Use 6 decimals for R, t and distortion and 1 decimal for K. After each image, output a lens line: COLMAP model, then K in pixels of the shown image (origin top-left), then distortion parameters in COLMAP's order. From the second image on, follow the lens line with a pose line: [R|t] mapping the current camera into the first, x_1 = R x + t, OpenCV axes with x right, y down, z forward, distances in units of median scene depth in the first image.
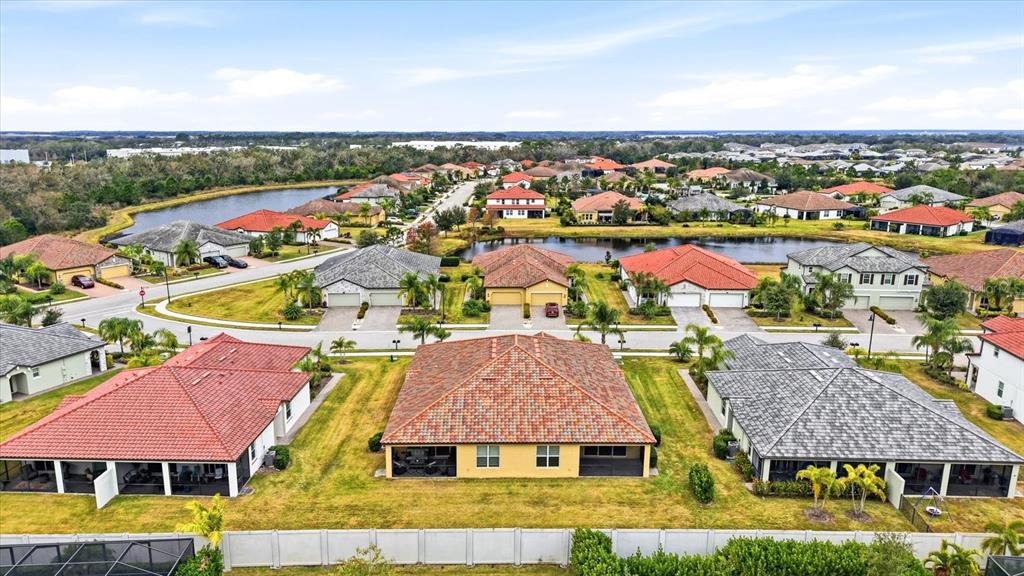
lens RADIAL K [[686.4, 0, 499.2], [0, 686.4, 288.4], [0, 0, 1]] dist [0.030202, -0.001297]
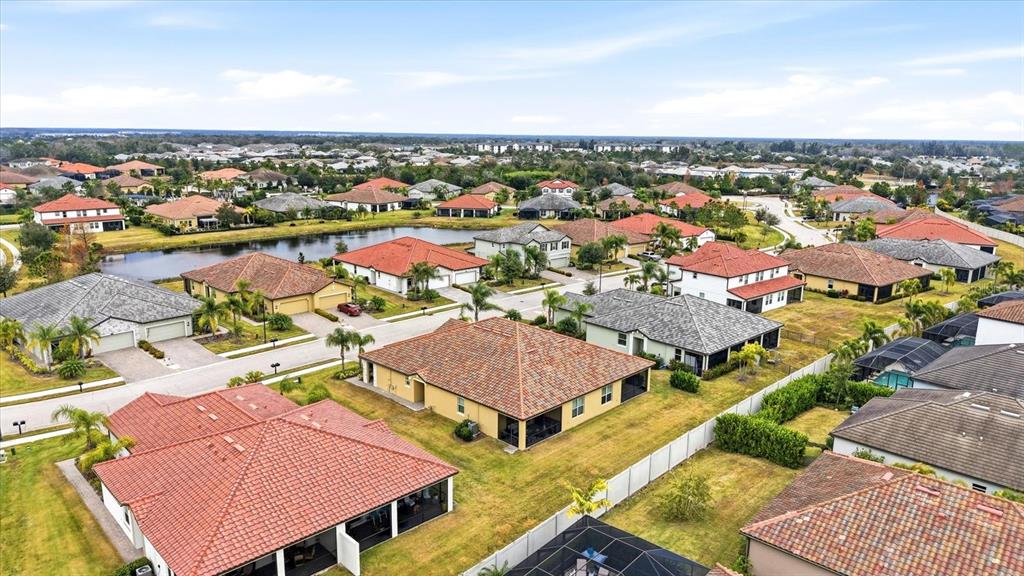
lens RADIAL K [[686.4, 0, 499.2], [0, 686.4, 288.4], [0, 0, 1]] dist [0.030202, -0.001297]
pose [[0.688605, -0.146447, 0.710194, -0.484828], [0.145842, 0.987351, 0.062190, -0.030341], [-0.710319, 0.060752, 0.701253, 0.119455]]
